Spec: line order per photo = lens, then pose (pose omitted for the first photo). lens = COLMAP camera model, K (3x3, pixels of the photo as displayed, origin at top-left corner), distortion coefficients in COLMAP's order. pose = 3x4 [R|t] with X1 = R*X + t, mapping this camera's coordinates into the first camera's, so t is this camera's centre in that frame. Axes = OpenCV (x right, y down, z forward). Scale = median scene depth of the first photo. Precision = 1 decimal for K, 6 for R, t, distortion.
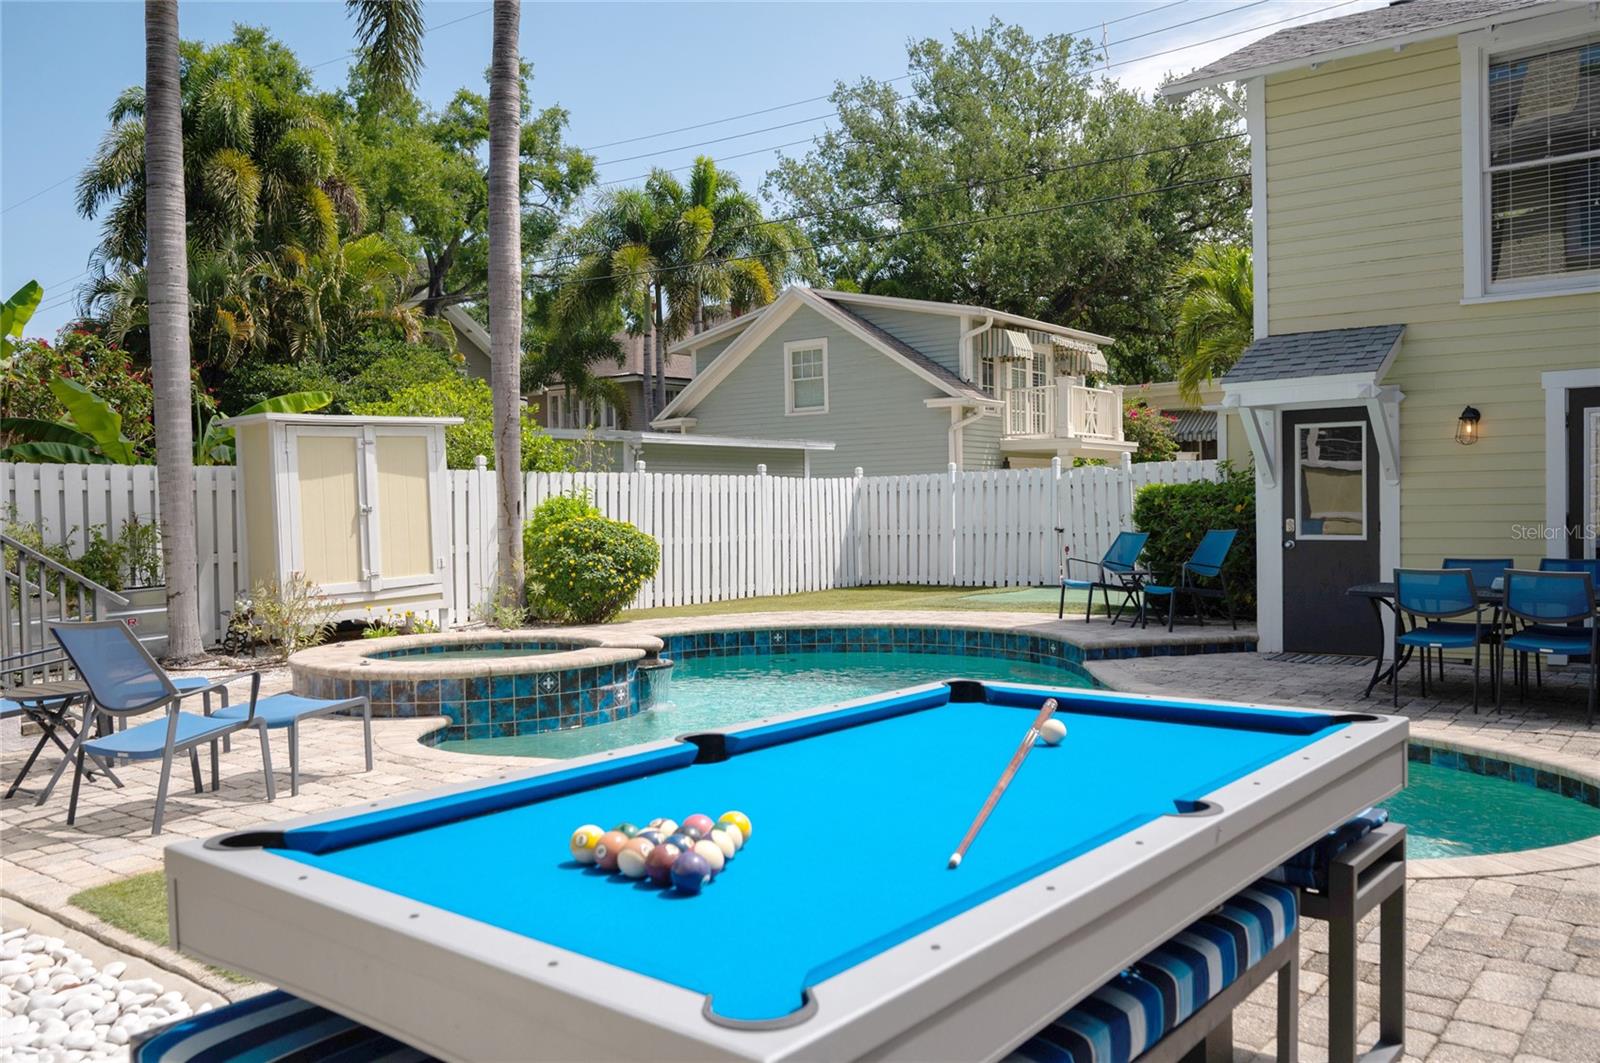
lens RADIAL K [[1246.7, 0, 800.0], [0, 1246.7, 531.5], [0, 0, 1]] dist [-0.005522, 0.001344]
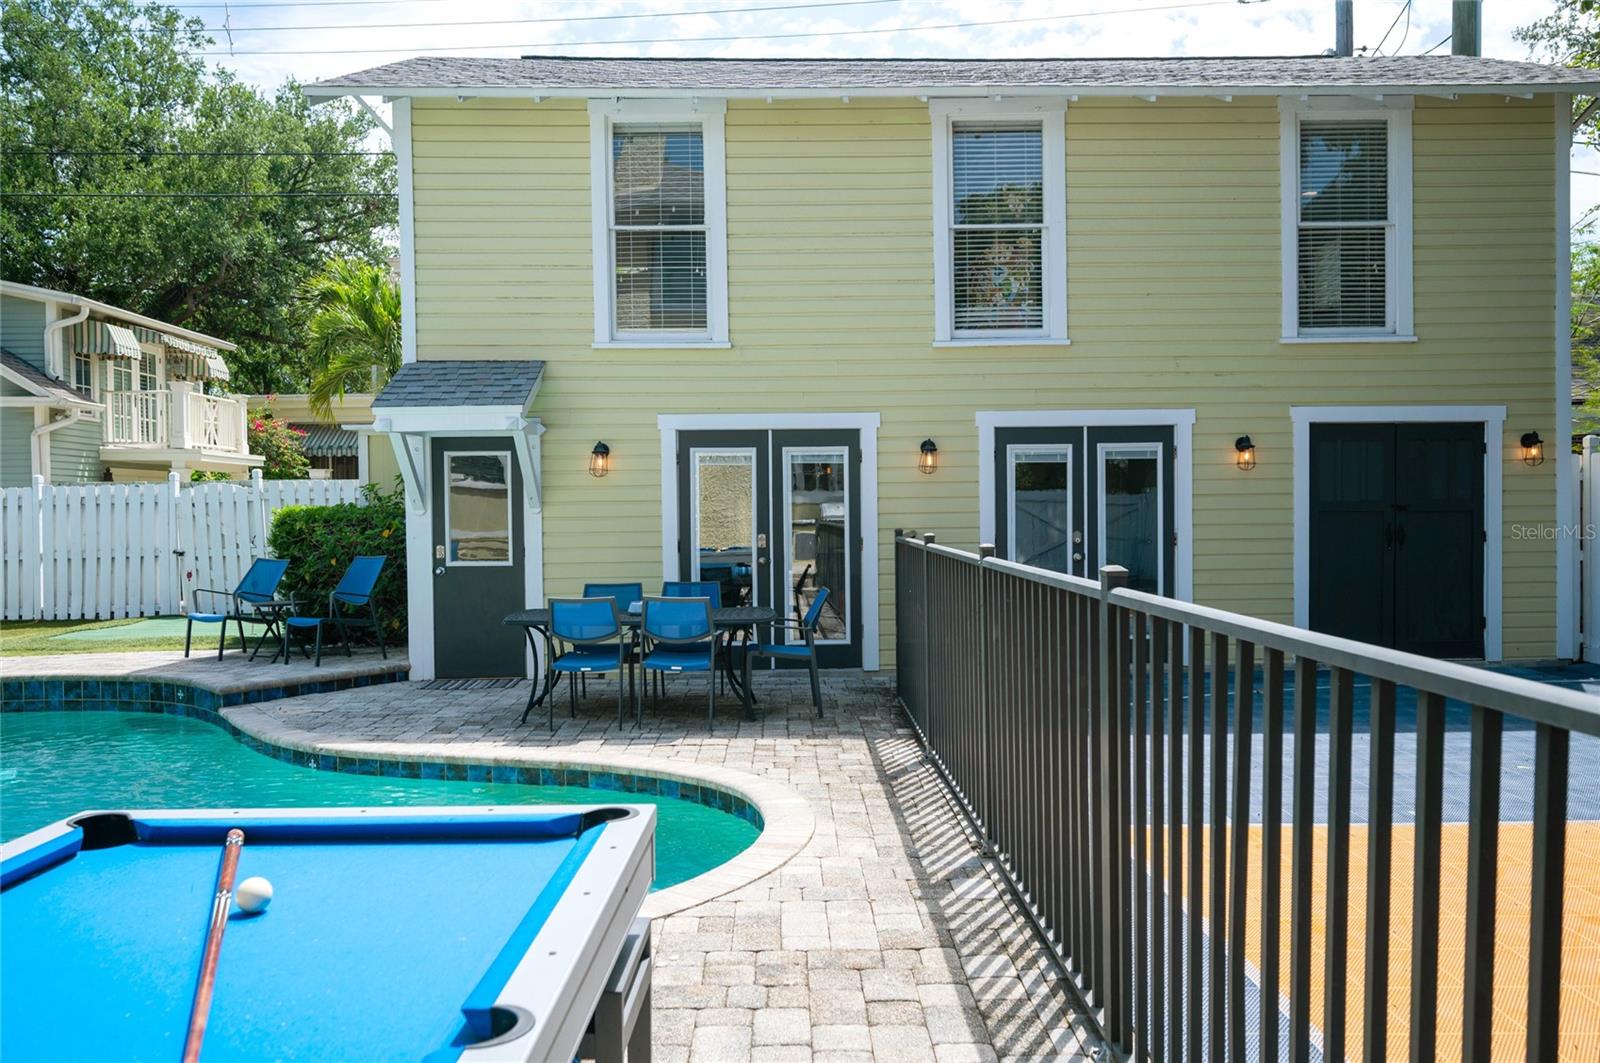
lens RADIAL K [[1209.9, 0, 800.0], [0, 1209.9, 531.5], [0, 0, 1]] dist [-0.005248, 0.009035]
pose [[0.771933, -0.006433, 0.635672, -0.000775], [0.010975, 0.999935, -0.003209, -0.009015], [-0.635610, 0.009454, 0.771953, 0.039125]]
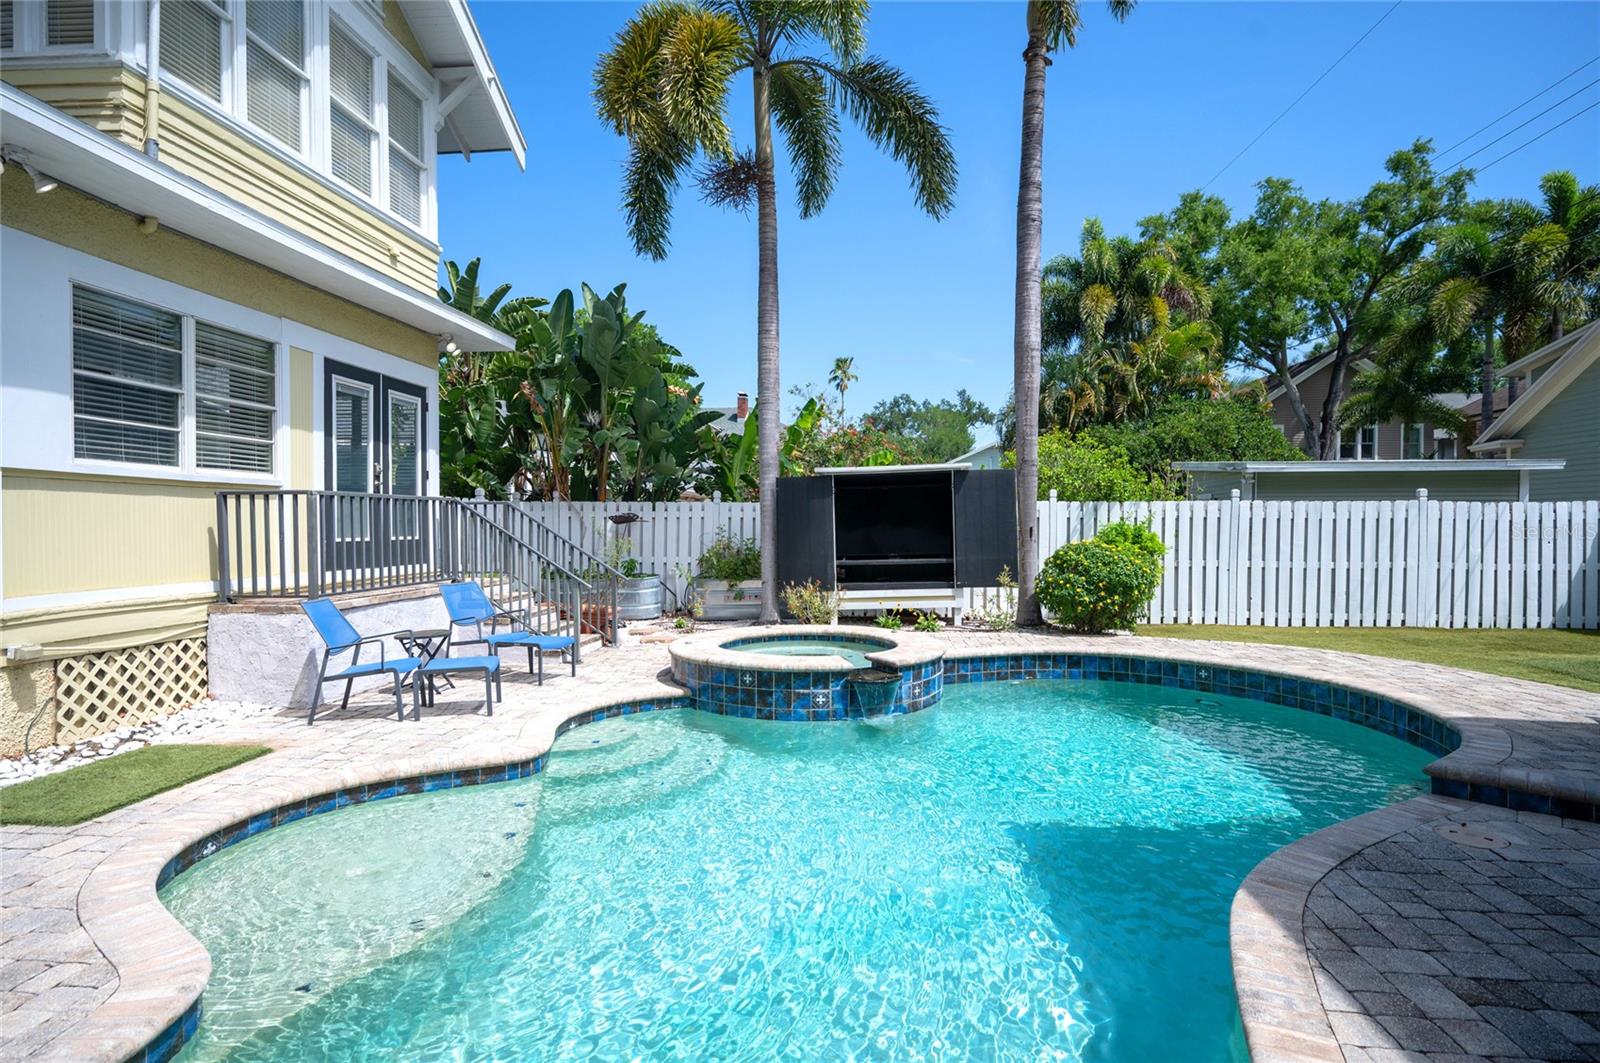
lens RADIAL K [[778.8, 0, 800.0], [0, 778.8, 531.5], [0, 0, 1]] dist [0.004297, -0.000980]
pose [[0.530429, 0.022795, -0.847423, 0.221490], [-0.023485, 0.999650, 0.012189, -0.017013], [0.847404, 0.013437, 0.530779, 0.283526]]
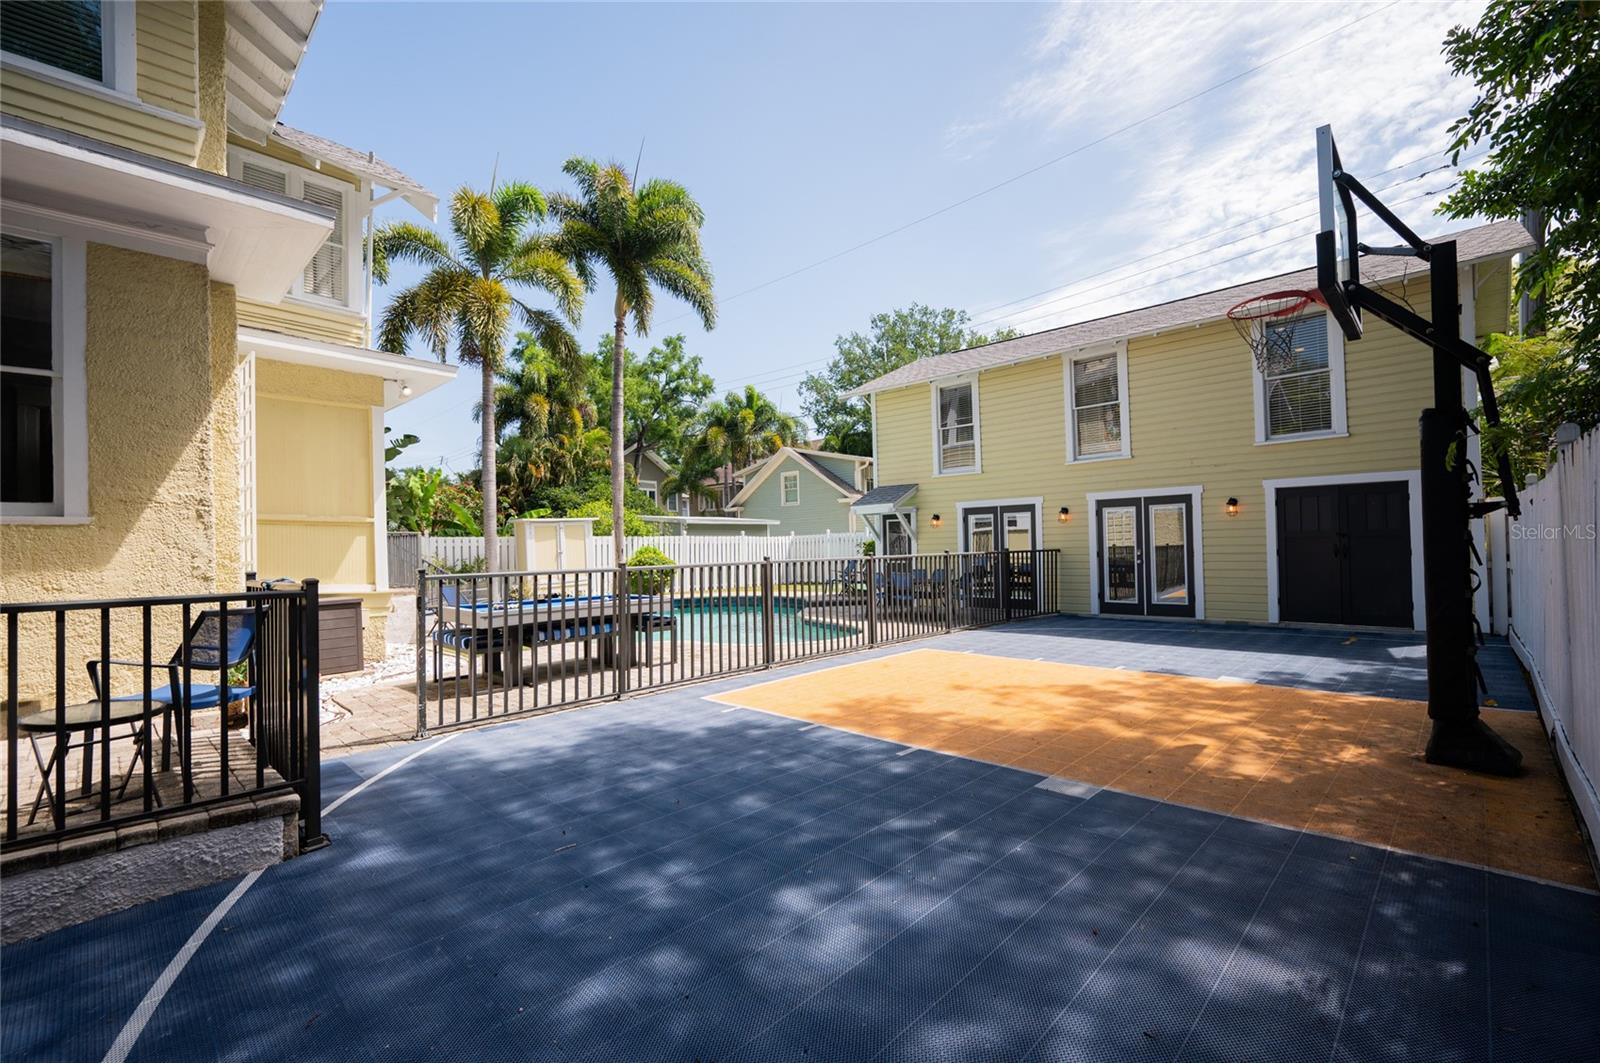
lens RADIAL K [[691.7, 0, 800.0], [0, 691.7, 531.5], [0, 0, 1]] dist [0.000383, 0.000079]
pose [[0.995253, -0.007220, -0.097049, 0.206158], [0.003449, 0.999234, -0.038970, -0.001754], [0.097256, 0.038451, 0.994516, -0.293526]]
